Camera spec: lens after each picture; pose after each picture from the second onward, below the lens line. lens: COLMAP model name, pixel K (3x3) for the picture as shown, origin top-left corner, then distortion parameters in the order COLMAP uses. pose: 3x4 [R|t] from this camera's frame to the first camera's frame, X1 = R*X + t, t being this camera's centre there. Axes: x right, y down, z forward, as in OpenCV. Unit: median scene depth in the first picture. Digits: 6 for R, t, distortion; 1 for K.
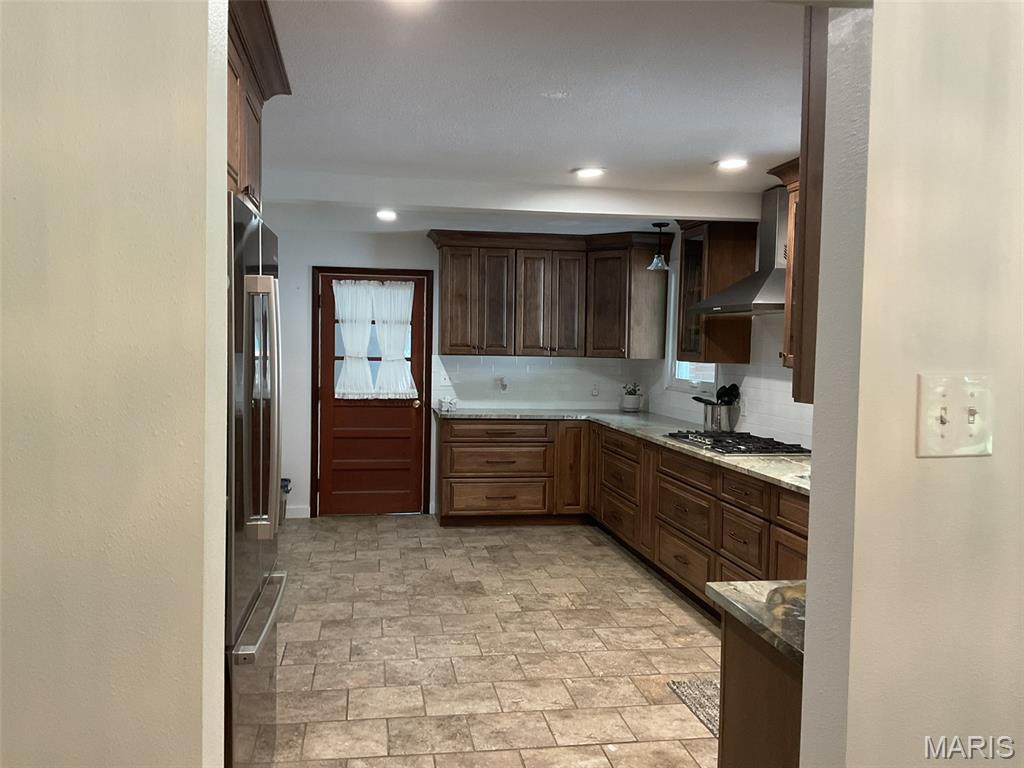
lens RADIAL K [[858.7, 0, 515.6], [0, 858.7, 381.3], [0, 0, 1]] dist [0.107041, -0.196799]
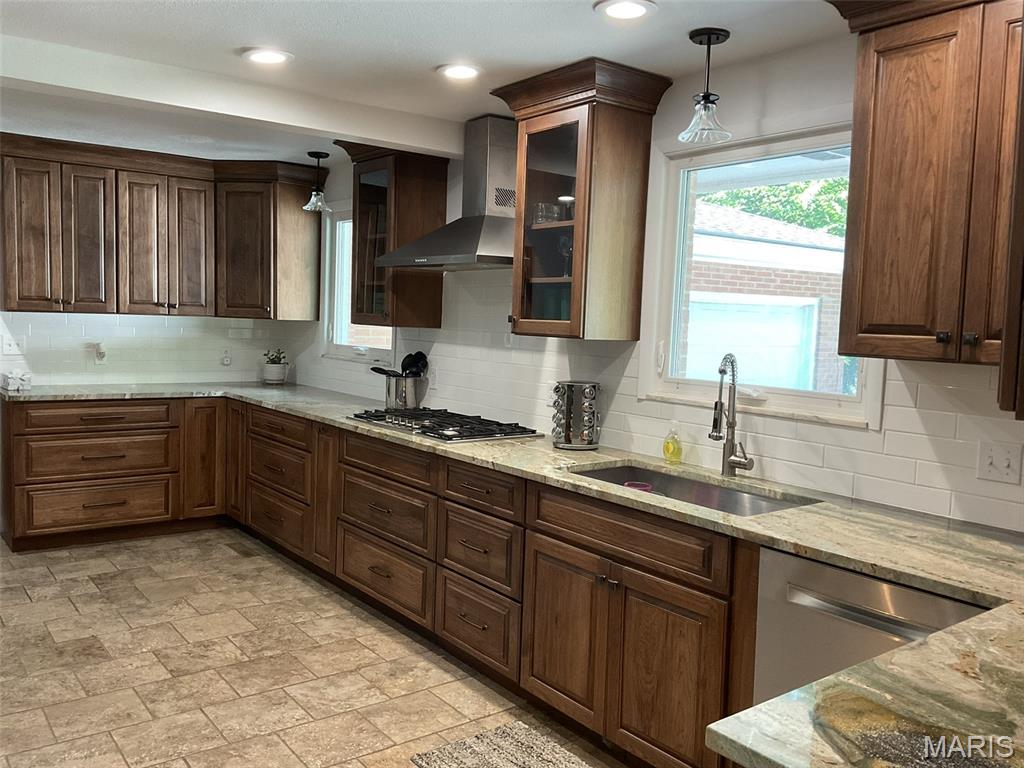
lens RADIAL K [[858.7, 0, 515.6], [0, 858.7, 381.3], [0, 0, 1]] dist [0.107041, -0.196799]
pose [[0.887498, -0.023551, 0.460210, -0.055027], [0.002321, 0.998909, 0.046643, -0.007050], [-0.460806, -0.040328, 0.886584, 0.208760]]
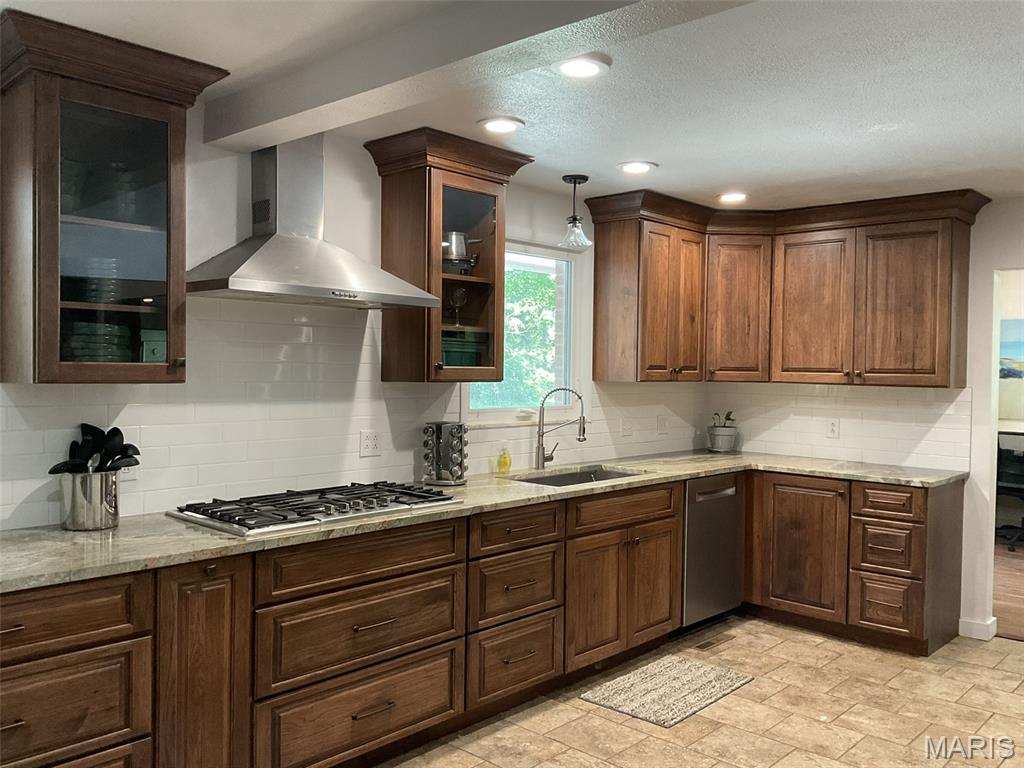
lens RADIAL K [[858.7, 0, 515.6], [0, 858.7, 381.3], [0, 0, 1]] dist [0.107041, -0.196799]
pose [[-0.613884, -0.043198, 0.788214, -0.294563], [0.005043, 0.998267, 0.058638, -0.049587], [-0.789380, 0.039972, -0.612602, 1.130841]]
